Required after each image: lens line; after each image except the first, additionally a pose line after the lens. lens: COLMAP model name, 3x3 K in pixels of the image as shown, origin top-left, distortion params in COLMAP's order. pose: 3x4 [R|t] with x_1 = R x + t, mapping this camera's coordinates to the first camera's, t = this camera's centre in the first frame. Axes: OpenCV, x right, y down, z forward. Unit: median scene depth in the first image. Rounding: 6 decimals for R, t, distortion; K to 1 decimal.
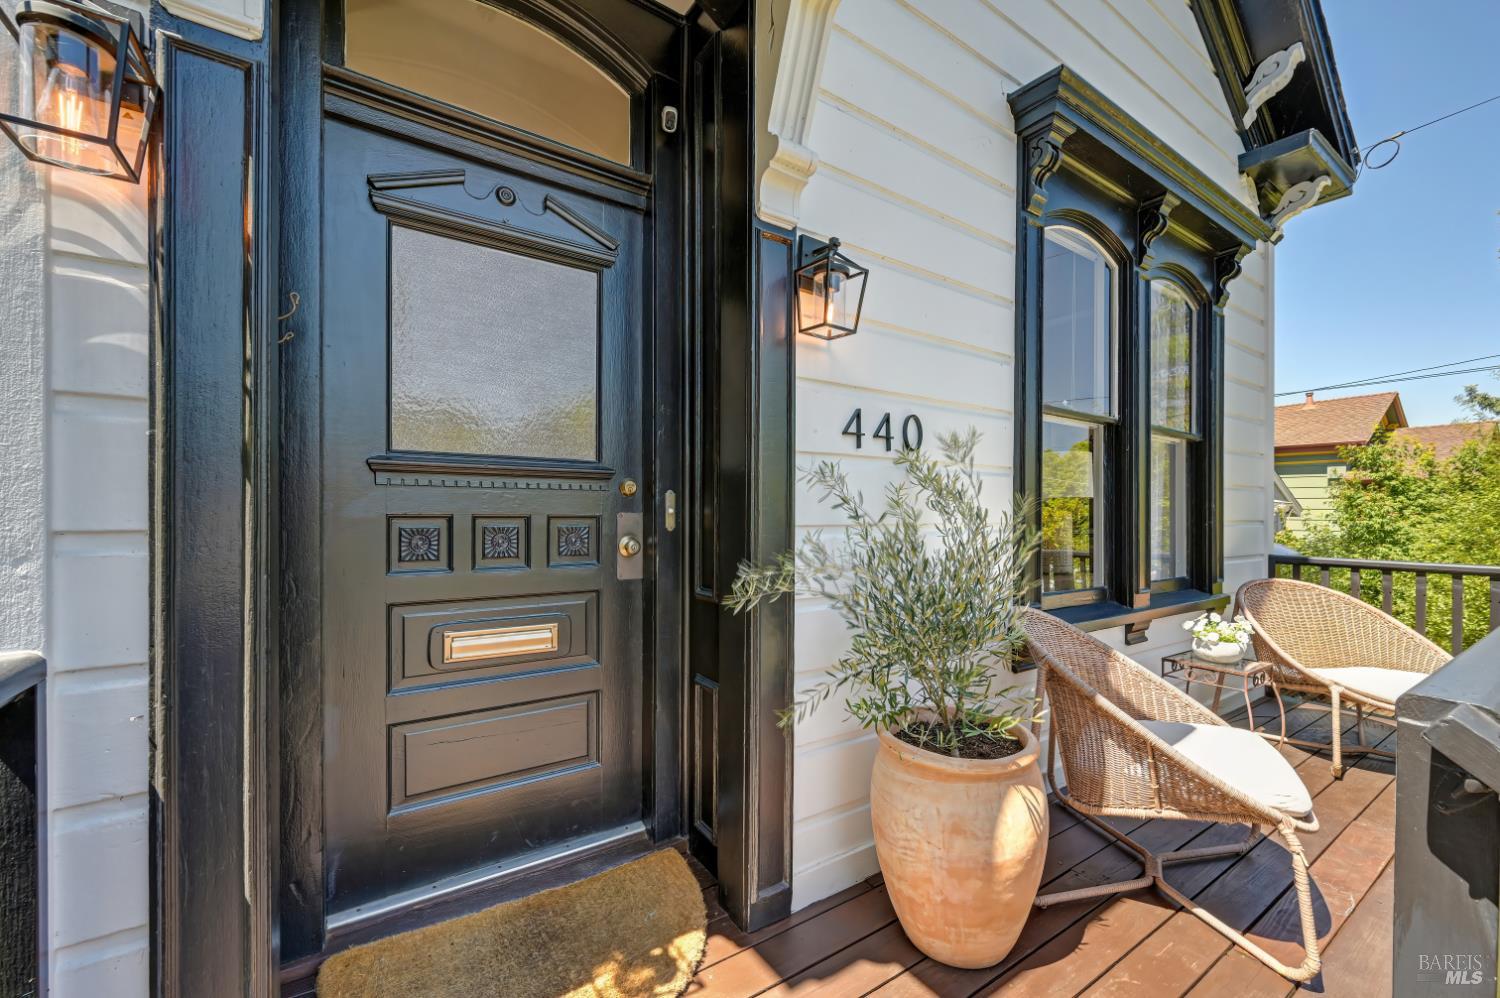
lens RADIAL K [[608.6, 0, 768.5], [0, 608.6, 525.3], [0, 0, 1]] dist [-0.001485, -0.000031]
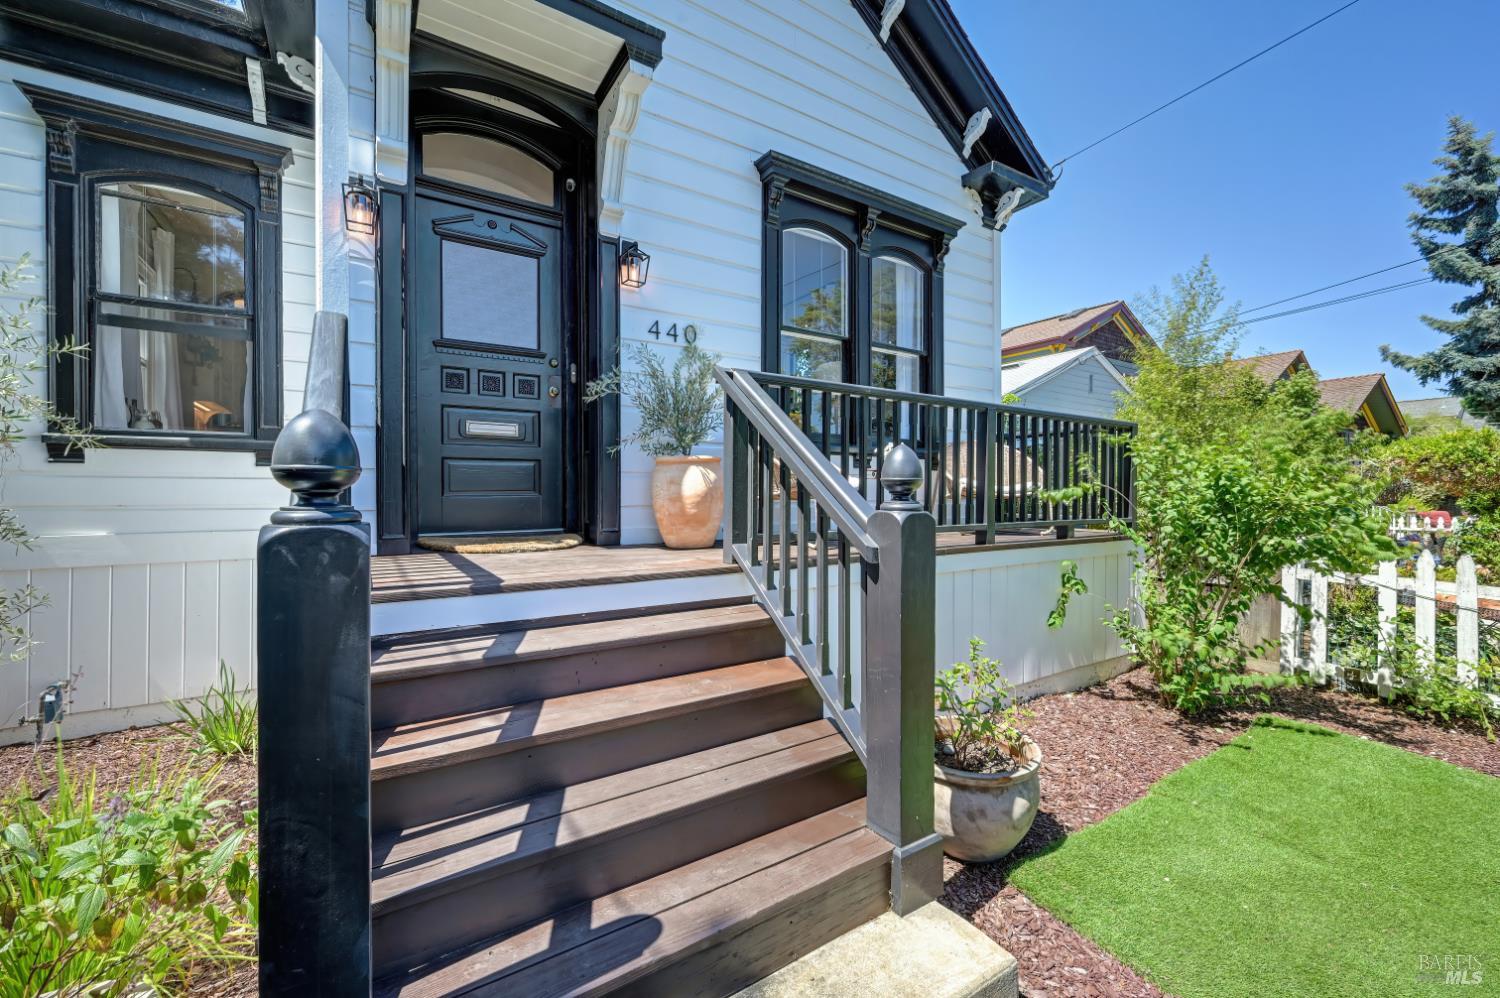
lens RADIAL K [[595.6, 0, 759.8], [0, 595.6, 501.0], [0, 0, 1]] dist [-0.001869, 0.000823]
pose [[0.999641, -0.007208, -0.025821, 0.577868], [0.007210, 0.999974, 0.000000, 0.459430], [0.025820, -0.000186, 0.999667, -1.114577]]
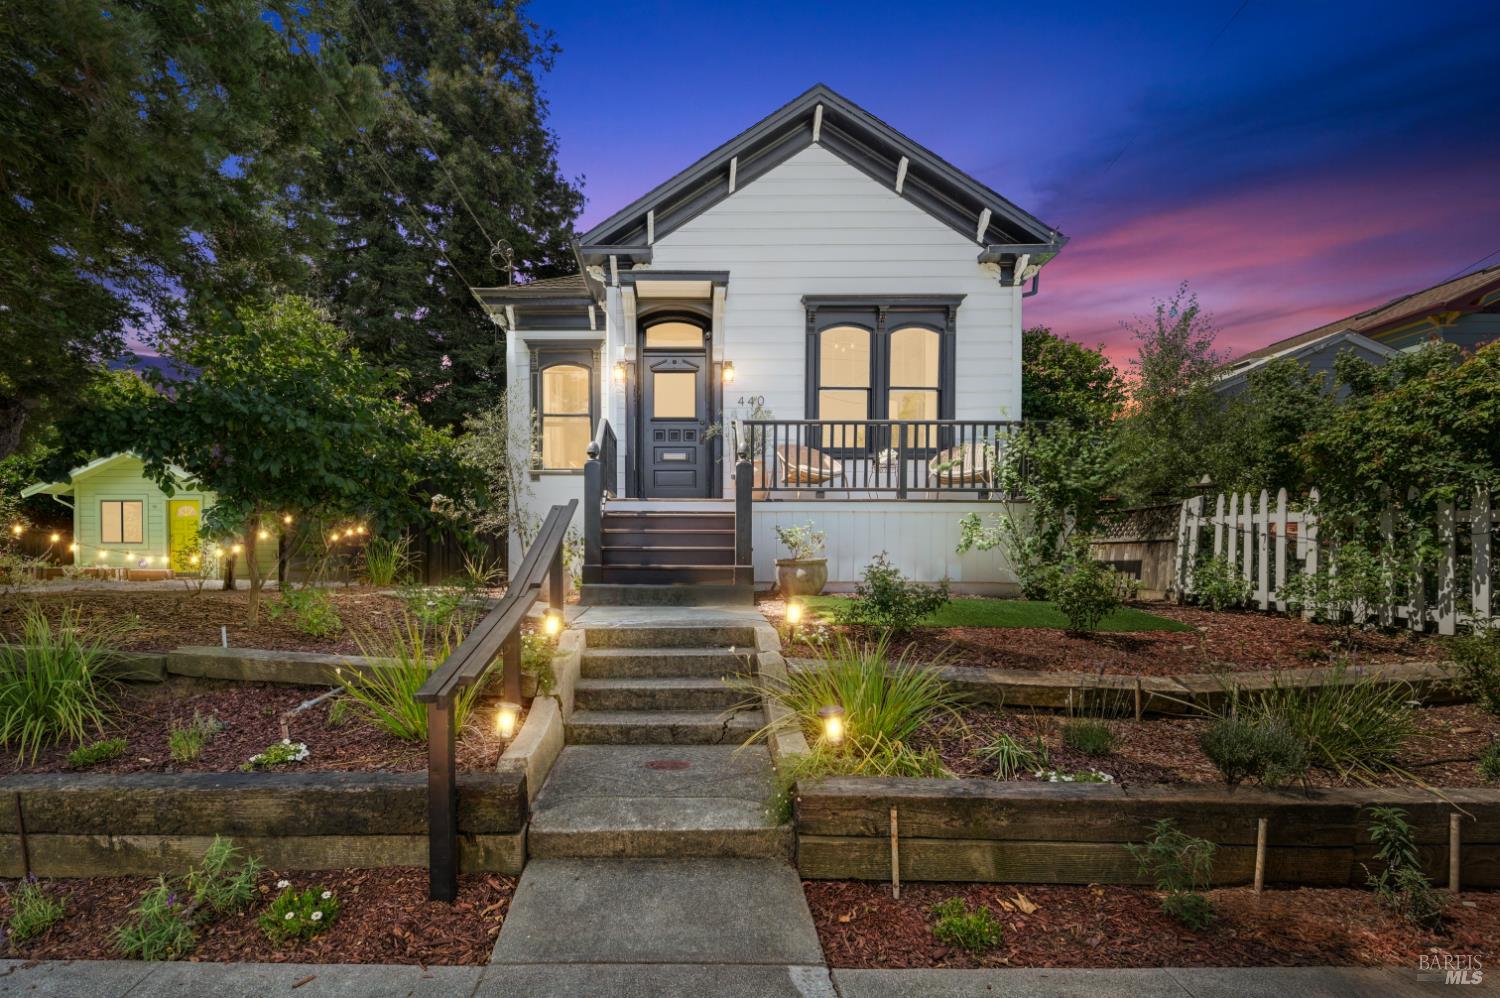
lens RADIAL K [[662.6, 0, 686.6], [0, 662.6, 573.7], [0, 0, 1]] dist [0.000352, -0.000188]
pose [[0.824352, 0.011243, -0.565965, 2.582587], [-0.003403, 0.999883, 0.014906, 1.028483], [0.566067, -0.010362, 0.824294, -3.214901]]
